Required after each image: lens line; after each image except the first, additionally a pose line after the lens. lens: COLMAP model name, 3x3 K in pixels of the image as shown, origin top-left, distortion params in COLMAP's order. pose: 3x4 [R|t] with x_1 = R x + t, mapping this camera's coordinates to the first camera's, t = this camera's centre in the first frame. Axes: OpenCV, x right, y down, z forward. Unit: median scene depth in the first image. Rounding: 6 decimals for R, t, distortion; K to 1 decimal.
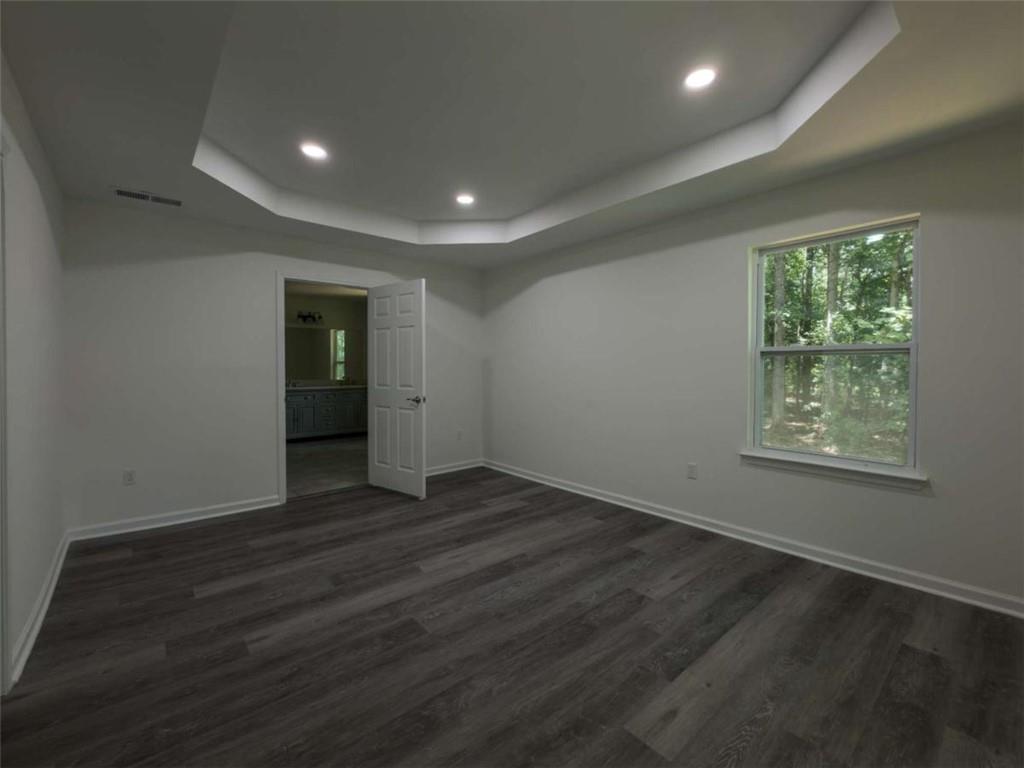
lens RADIAL K [[425.8, 0, 515.2], [0, 425.8, 377.9], [0, 0, 1]] dist [-0.003708, -0.000090]
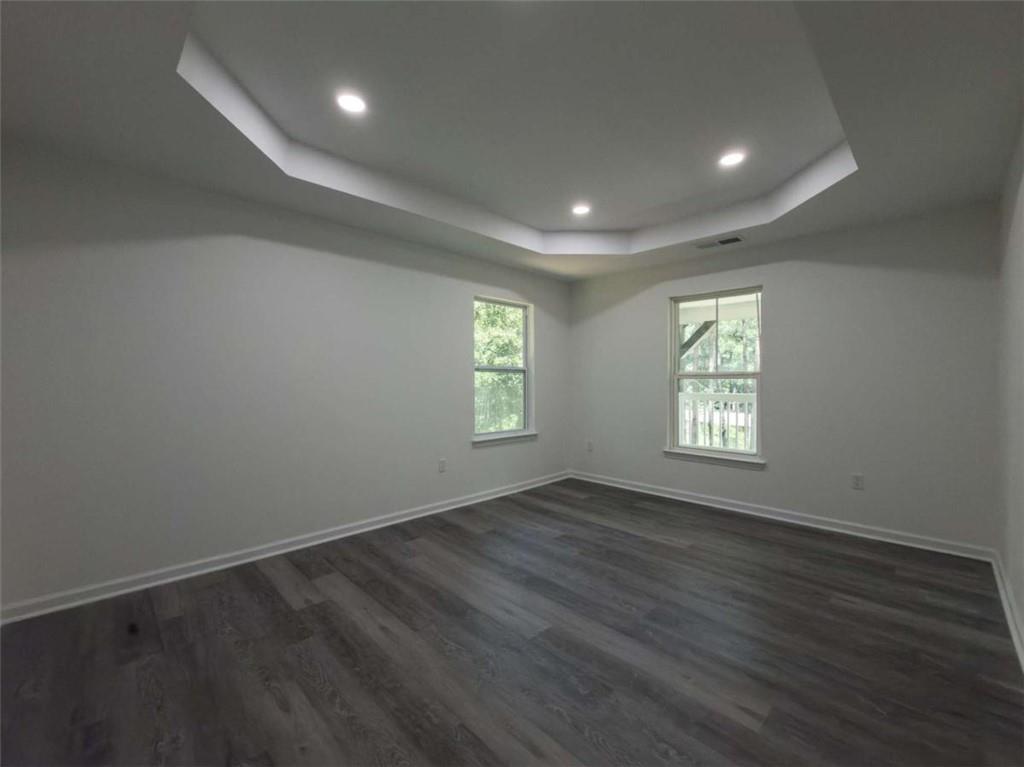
lens RADIAL K [[425.8, 0, 515.6], [0, 425.8, 383.7], [0, 0, 1]] dist [-0.003708, -0.000090]
pose [[-0.060759, -0.006575, 0.998131, -1.003406], [0.020070, 0.999768, 0.007808, -0.026972], [-0.997951, 0.020507, -0.060613, 1.072729]]
